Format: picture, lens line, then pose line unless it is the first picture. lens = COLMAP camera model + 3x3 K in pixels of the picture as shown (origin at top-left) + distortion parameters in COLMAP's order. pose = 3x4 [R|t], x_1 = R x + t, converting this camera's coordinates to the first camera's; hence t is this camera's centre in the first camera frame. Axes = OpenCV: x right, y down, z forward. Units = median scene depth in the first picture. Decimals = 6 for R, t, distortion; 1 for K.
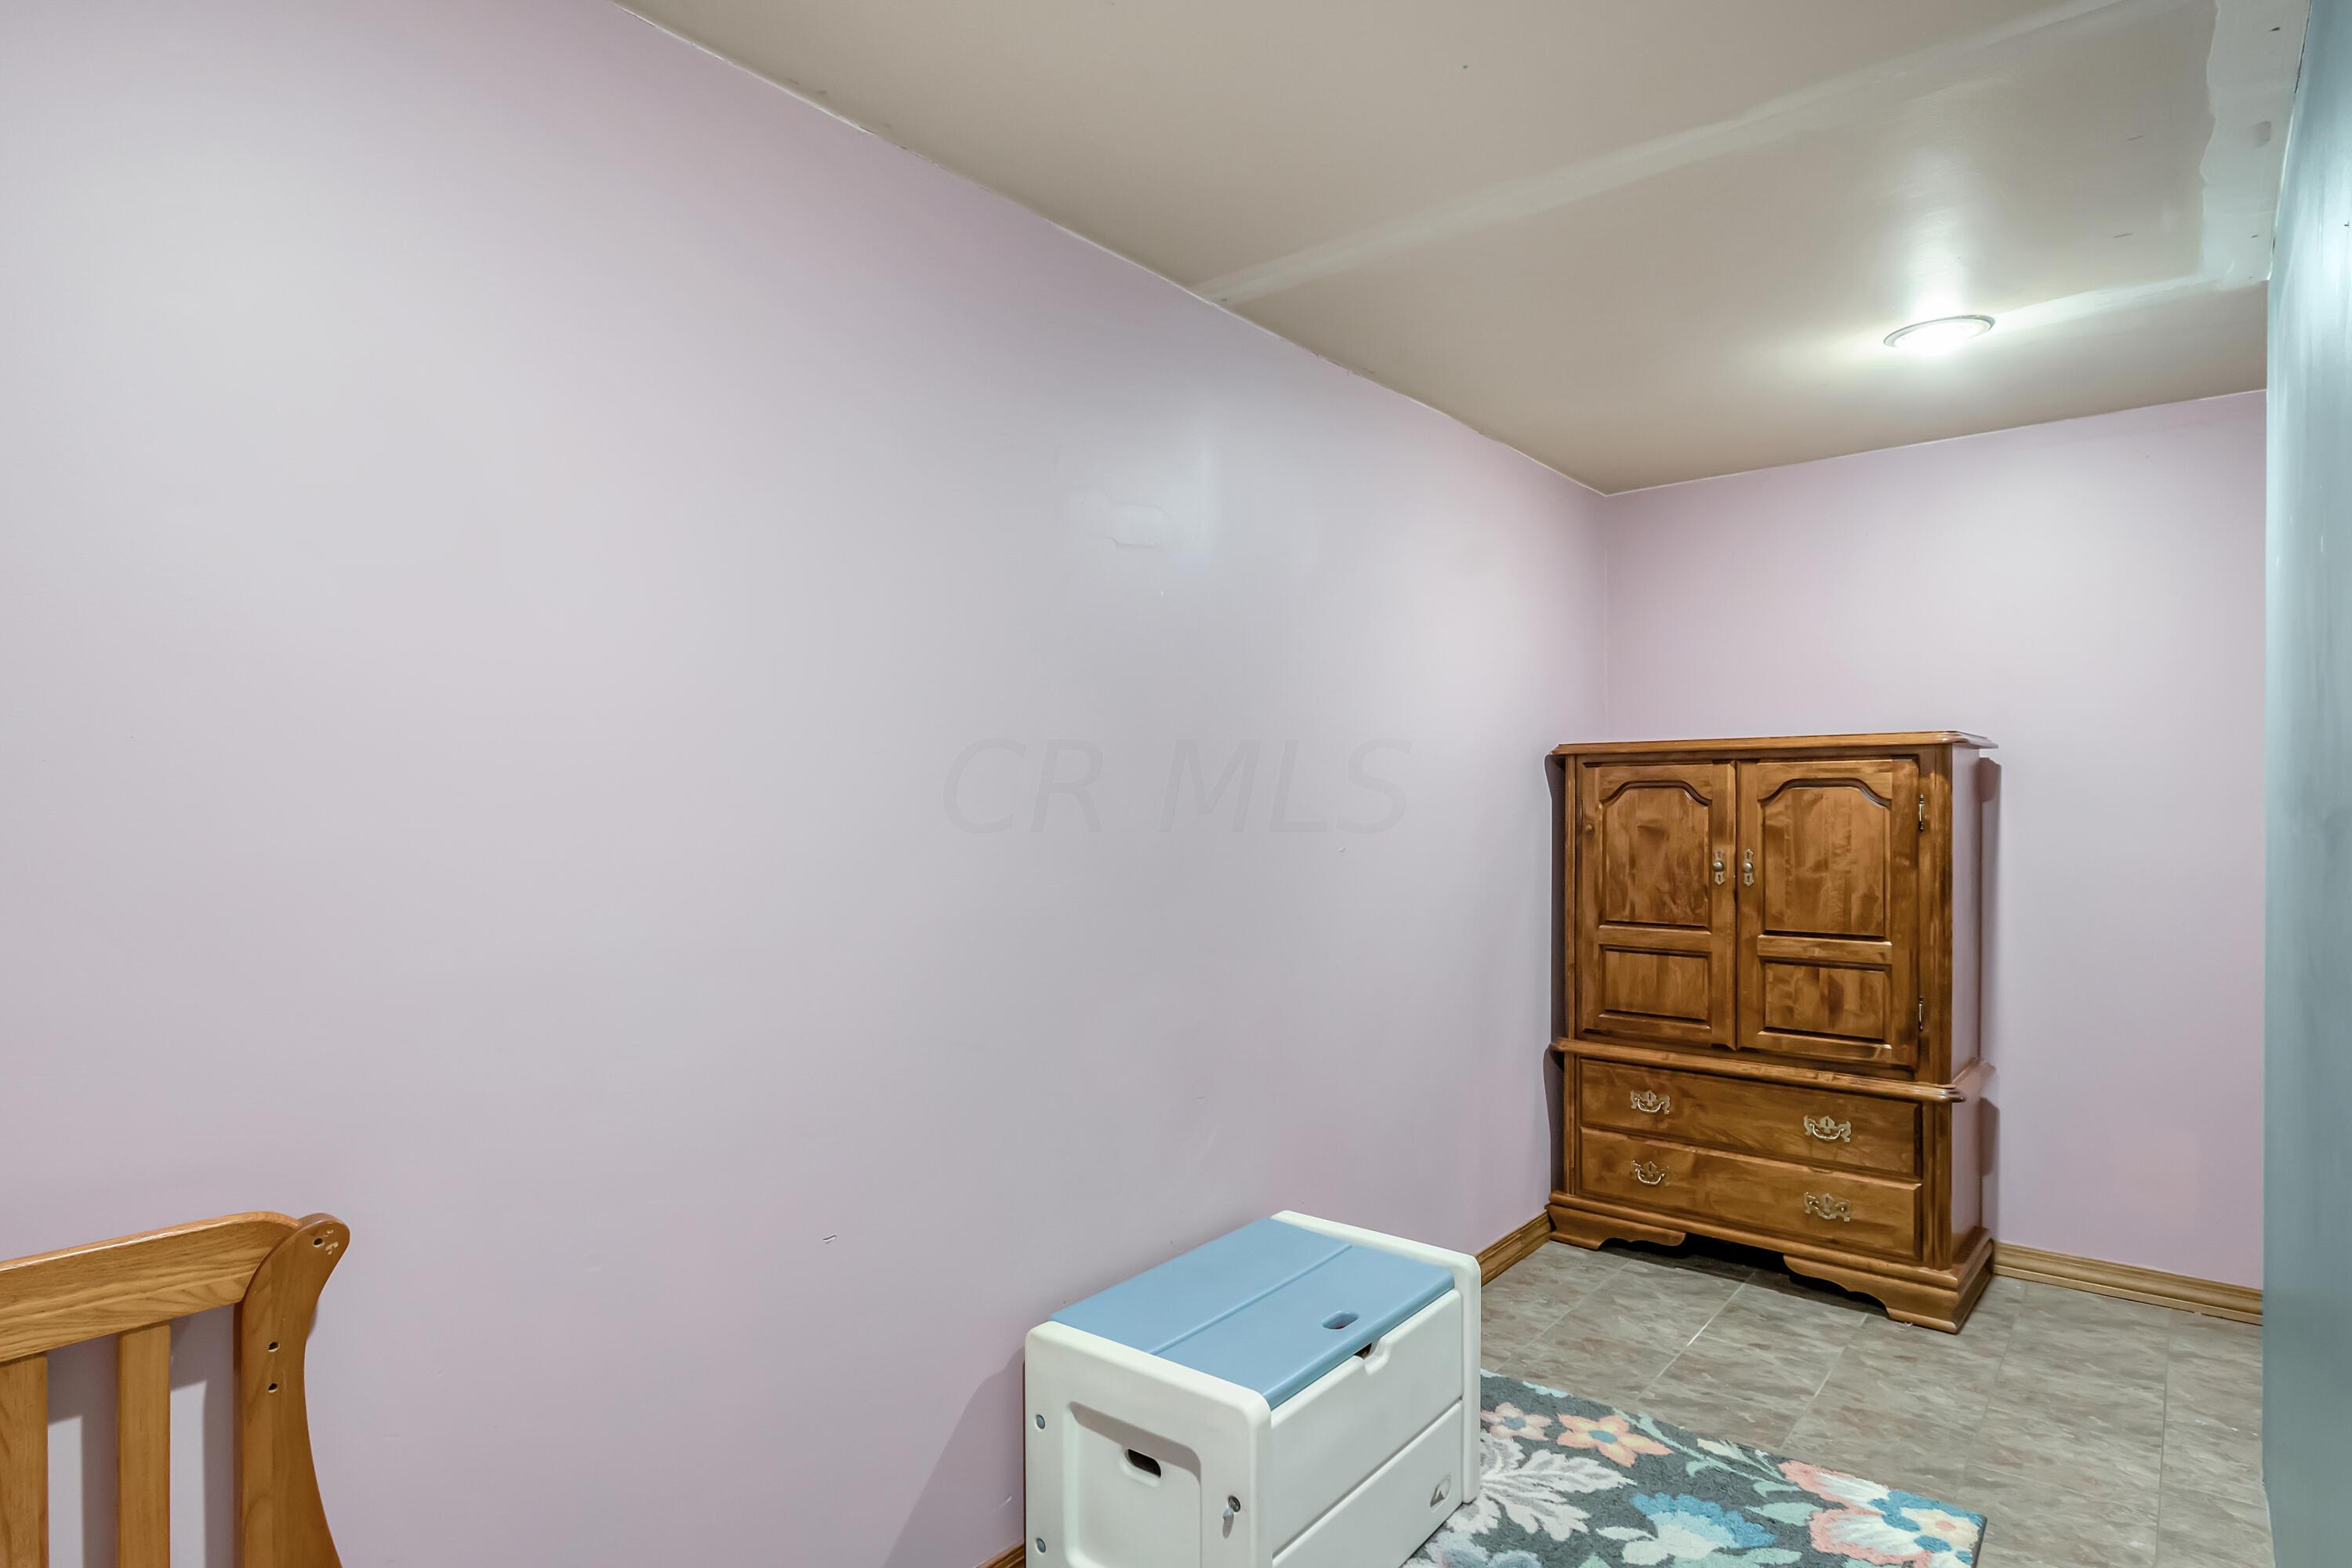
lens RADIAL K [[1249.8, 0, 1183.7], [0, 1249.8, 801.5], [0, 0, 1]] dist [0.004937, -0.003999]
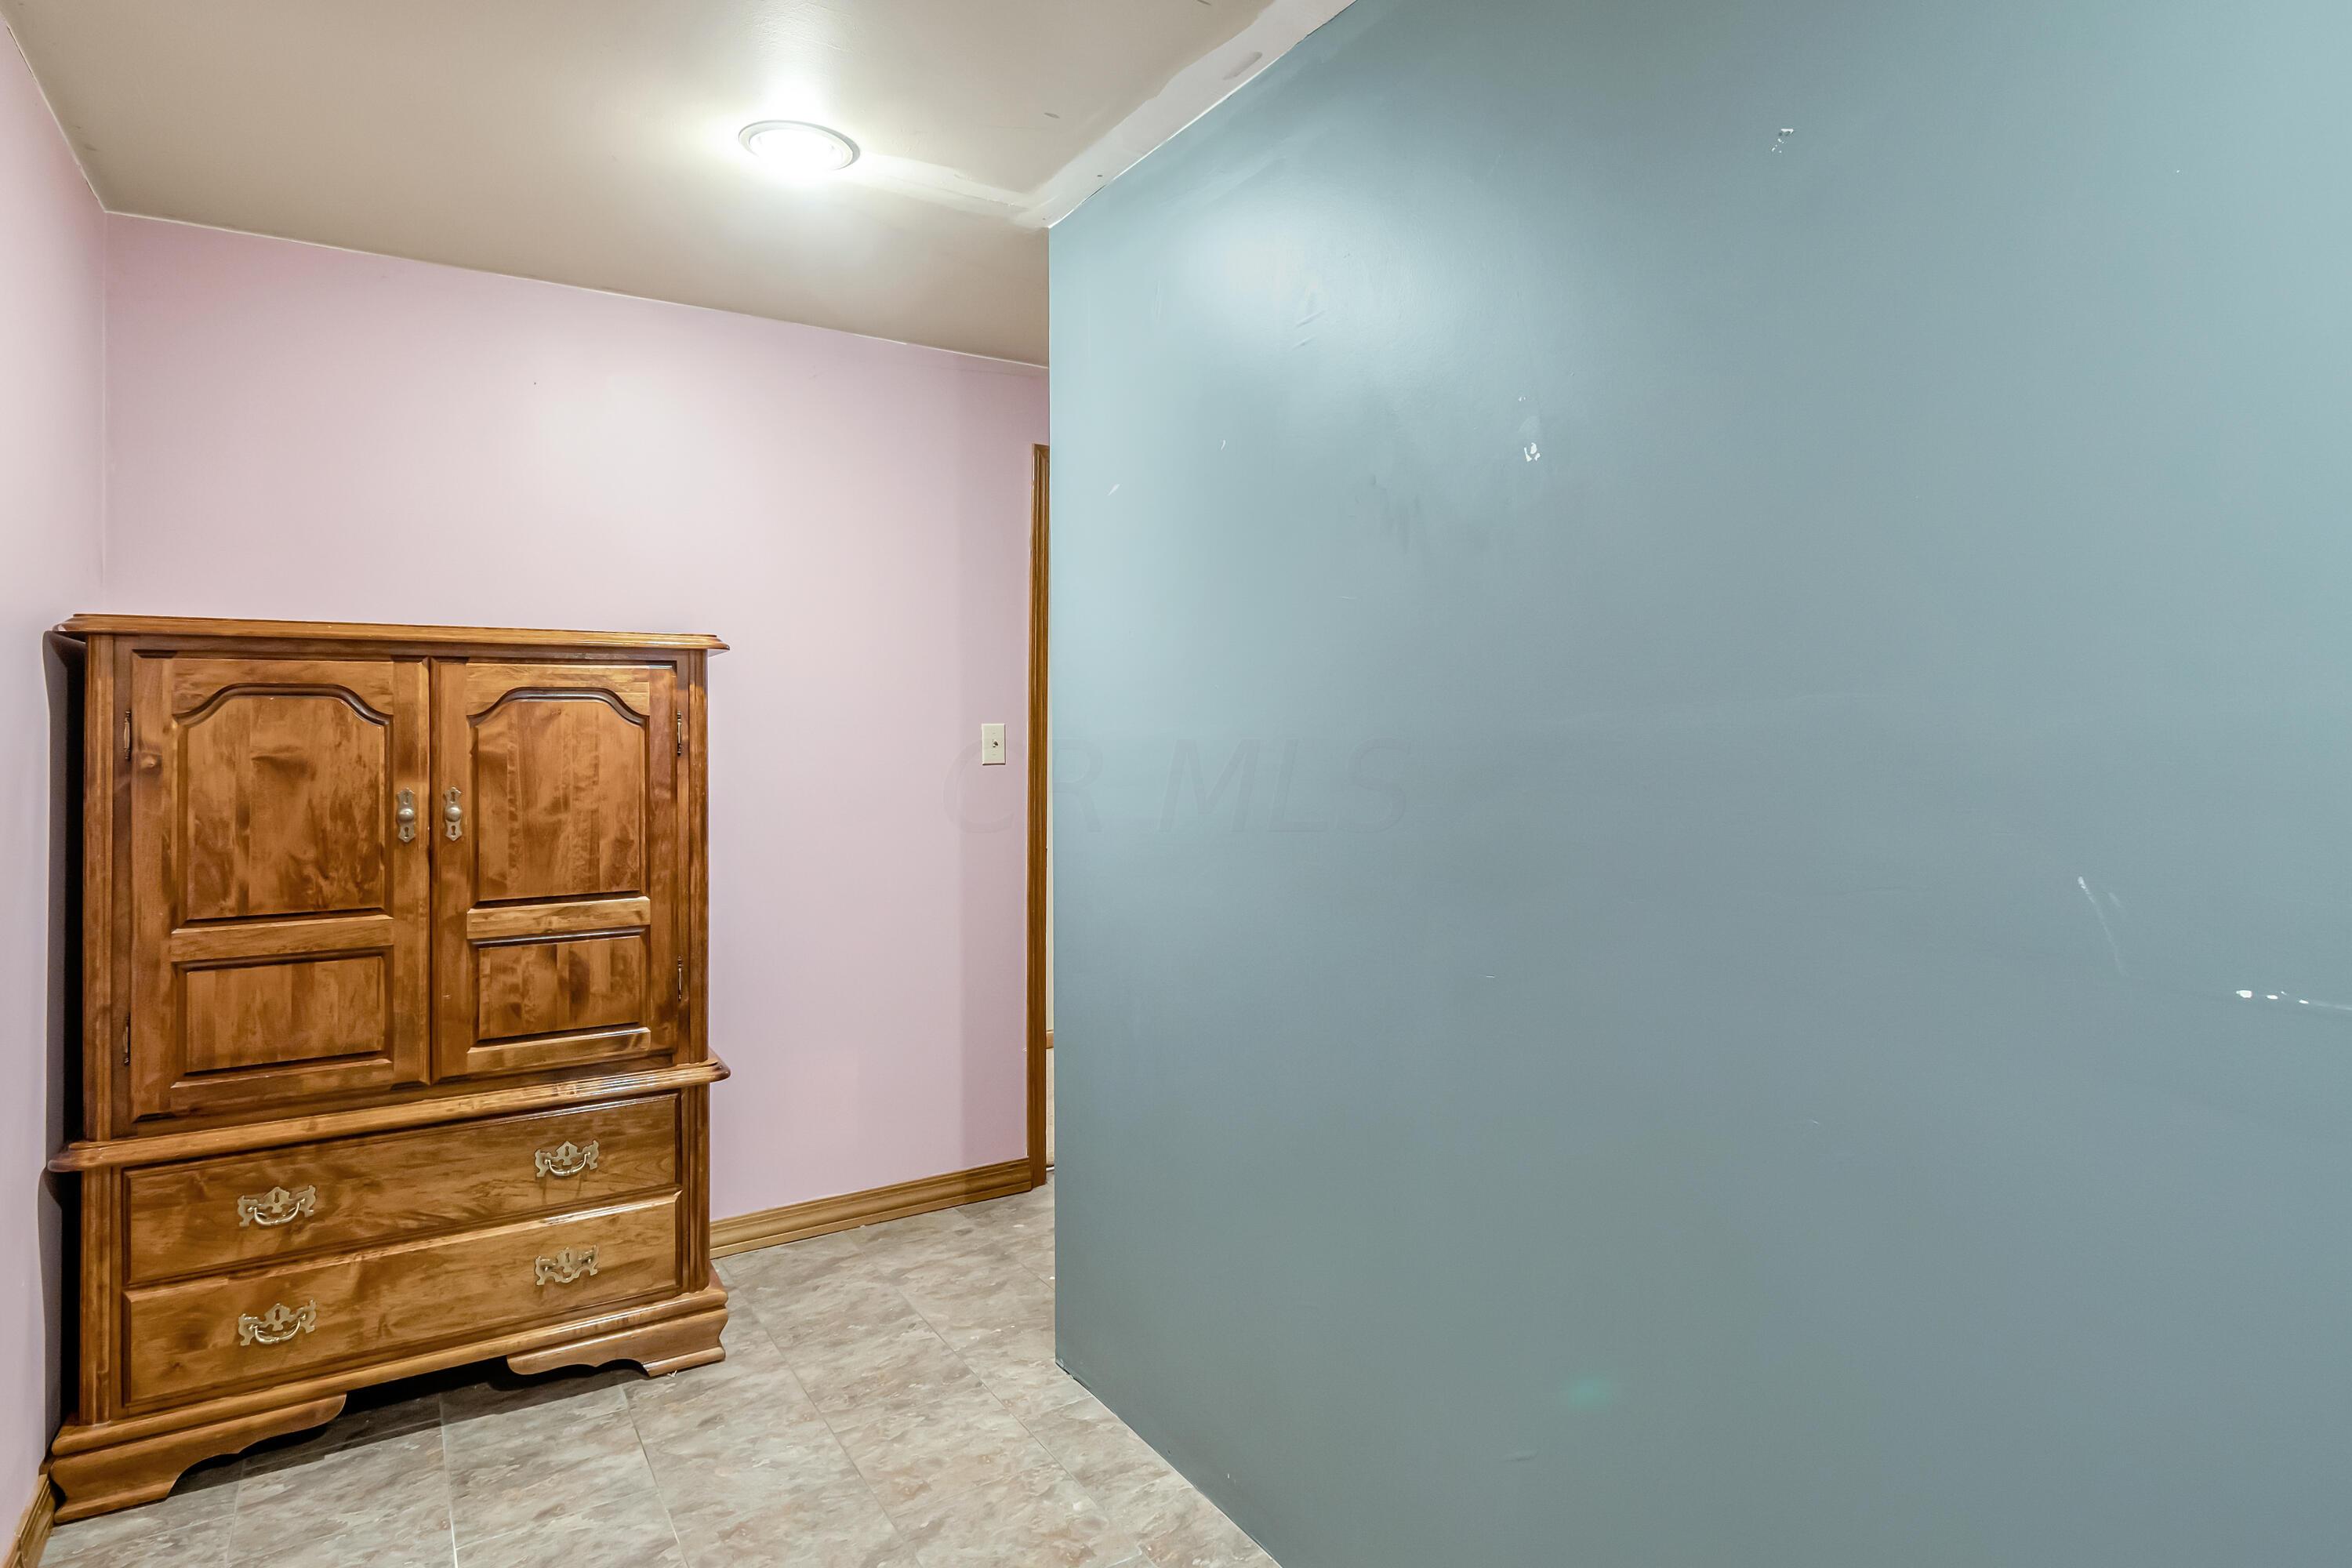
lens RADIAL K [[1249.8, 0, 1147.7], [0, 1249.8, 720.2], [0, 0, 1]] dist [0.004937, -0.003999]
pose [[0.333759, 0.013486, 0.942562, -0.072120], [0.005477, 0.999853, -0.016245, 0.014852], [-0.942643, 0.010584, 0.333636, 0.417642]]
